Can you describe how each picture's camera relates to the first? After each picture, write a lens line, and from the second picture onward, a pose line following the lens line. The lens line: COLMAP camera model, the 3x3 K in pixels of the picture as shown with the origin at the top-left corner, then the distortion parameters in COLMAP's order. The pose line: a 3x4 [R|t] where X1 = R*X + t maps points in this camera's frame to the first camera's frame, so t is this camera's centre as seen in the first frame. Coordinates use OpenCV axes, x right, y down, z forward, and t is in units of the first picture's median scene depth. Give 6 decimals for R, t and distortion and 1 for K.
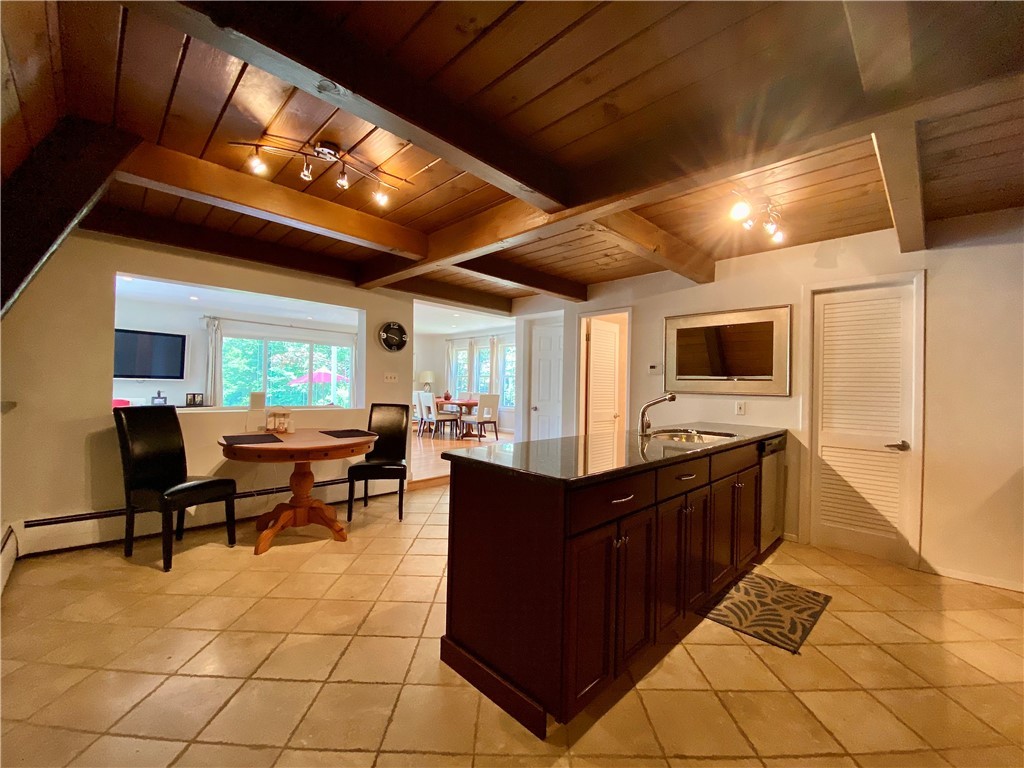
lens RADIAL K [[423.8, 0, 509.4], [0, 423.8, 379.6], [0, 0, 1]] dist [0.001071, -0.011645]
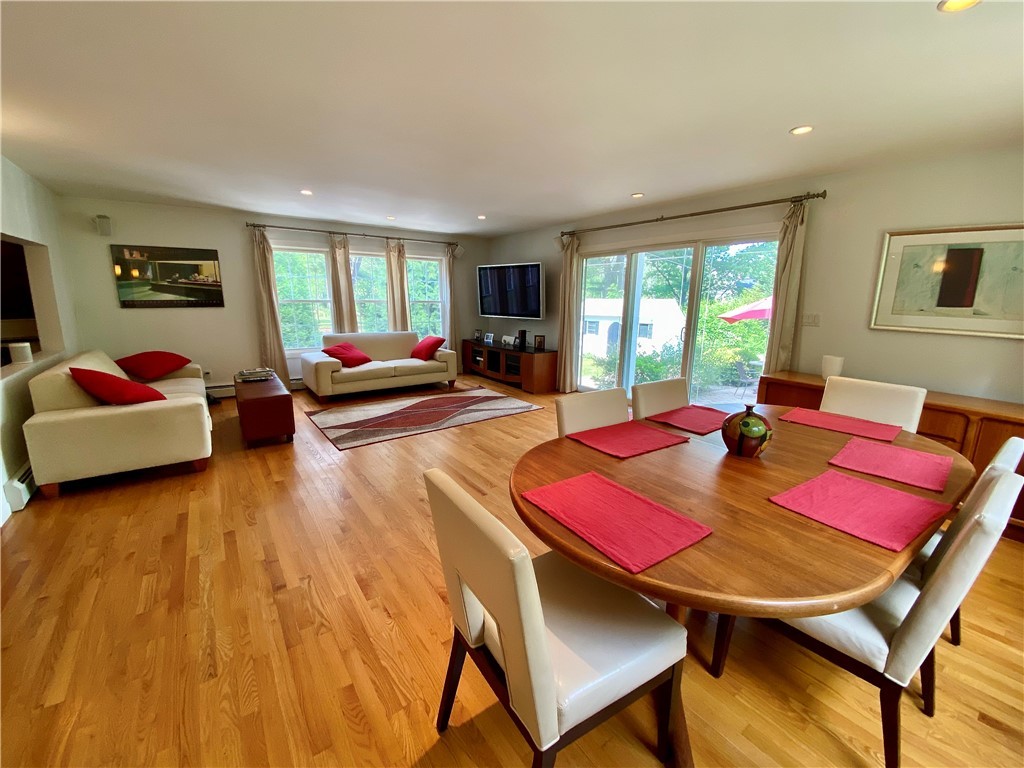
lens RADIAL K [[414.8, 0, 512.0], [0, 414.8, 384.0], [0, 0, 1]] dist [0.057964, -0.041525]
pose [[-0.158037, 0.186372, -0.969685, 0.111350], [0.002018, 0.982085, 0.188427, -0.040421], [0.987431, 0.027822, -0.155582, 1.580629]]
